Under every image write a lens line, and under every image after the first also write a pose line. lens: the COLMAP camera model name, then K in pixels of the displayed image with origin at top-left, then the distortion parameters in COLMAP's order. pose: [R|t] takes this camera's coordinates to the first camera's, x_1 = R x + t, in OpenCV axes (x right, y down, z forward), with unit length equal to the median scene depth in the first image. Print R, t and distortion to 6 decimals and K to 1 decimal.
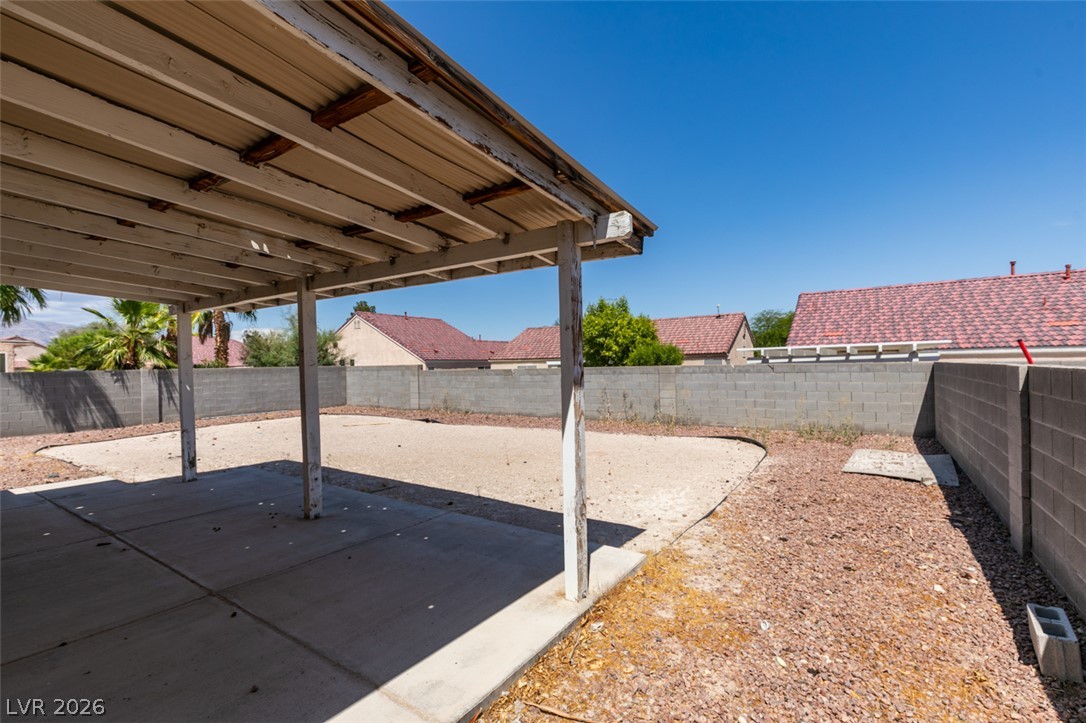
lens RADIAL K [[489.1, 0, 543.7], [0, 489.1, 363.4], [0, 0, 1]] dist [0.003058, -0.000921]
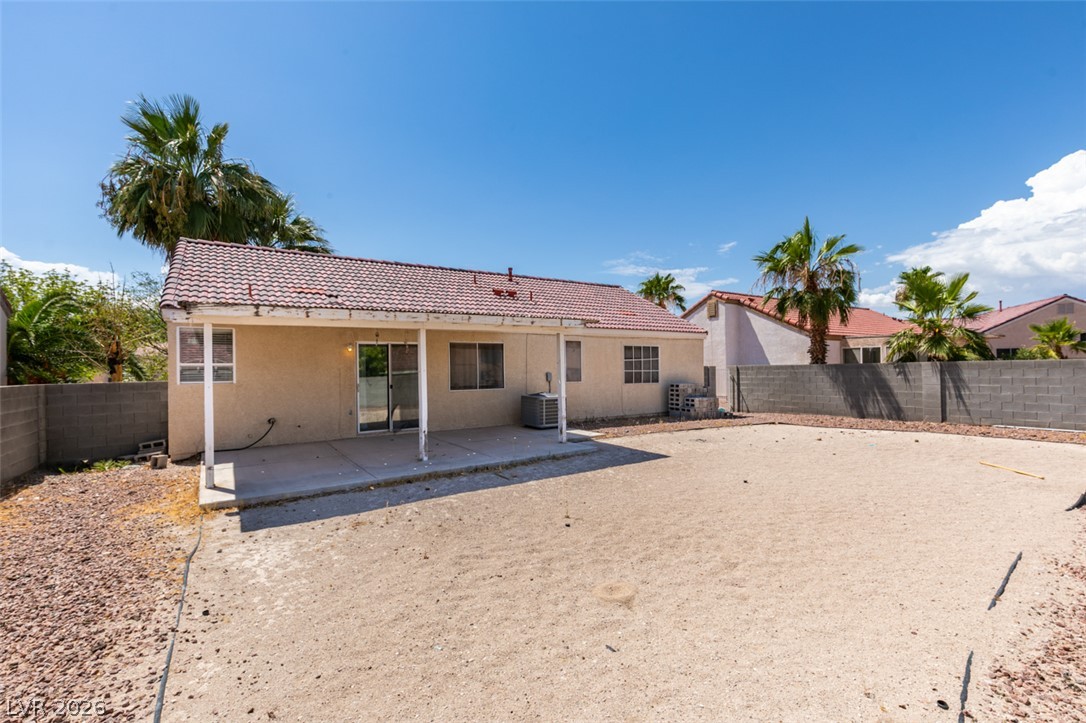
lens RADIAL K [[489.1, 0, 532.3], [0, 489.1, 367.0], [0, 0, 1]] dist [0.003058, -0.000921]
pose [[-0.394691, 0.022381, -0.918541, 0.323000], [0.024147, 0.999611, 0.013980, -0.008887], [0.918497, -0.016662, -0.395077, 0.693910]]
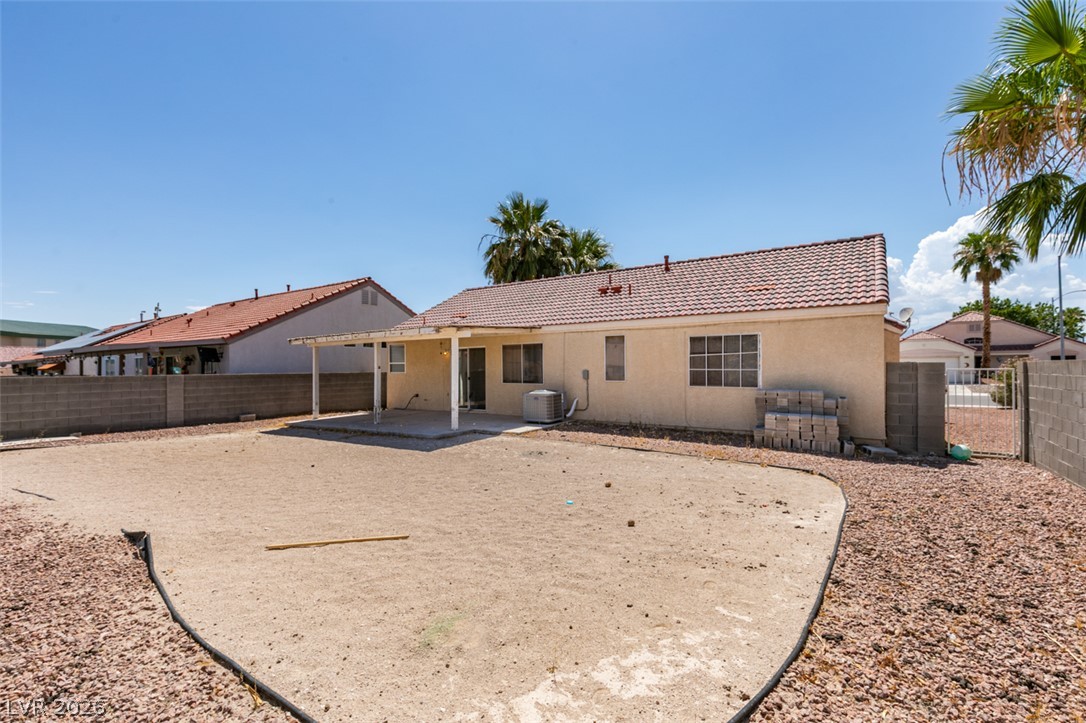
lens RADIAL K [[489.1, 0, 535.4], [0, 489.1, 366.7], [0, 0, 1]] dist [0.003058, -0.000921]
pose [[-0.999382, 0.025059, 0.024638, -0.494189], [0.024859, 0.999656, -0.008413, 0.015146], [-0.024840, -0.007796, -0.999661, 1.286829]]
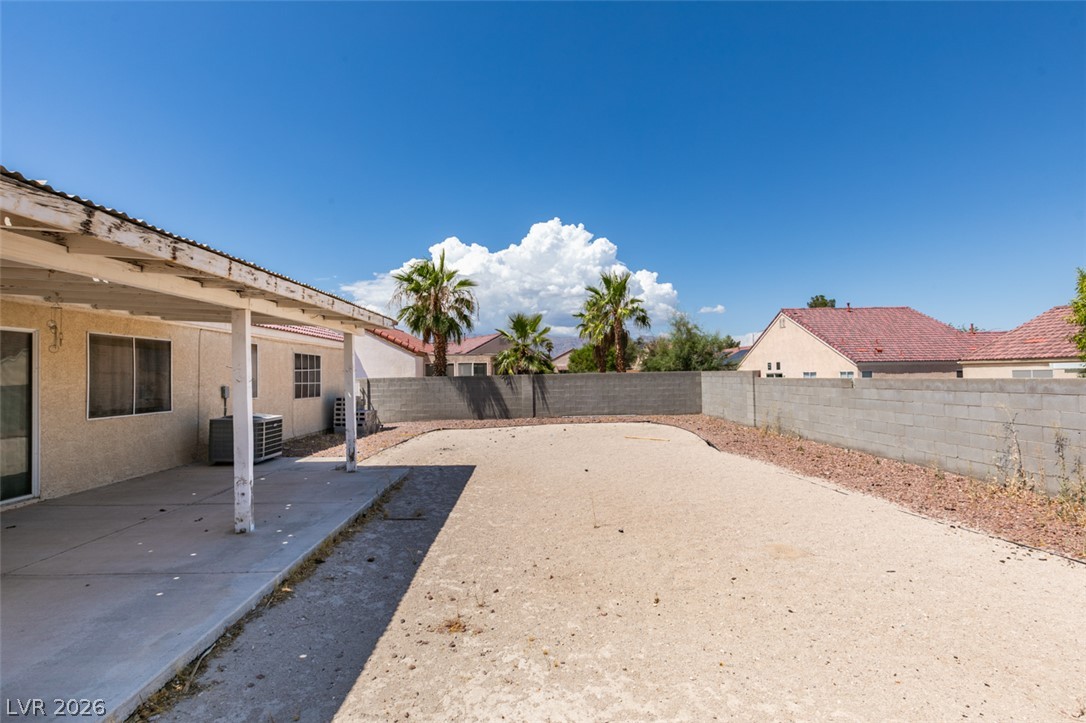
lens RADIAL K [[489.1, 0, 539.7], [0, 489.1, 363.1], [0, 0, 1]] dist [0.003058, -0.000921]
pose [[0.574656, -0.010841, -0.818323, 0.242691], [0.007512, 0.999940, -0.007972, -0.006896], [0.818361, -0.001566, 0.574703, 0.313367]]
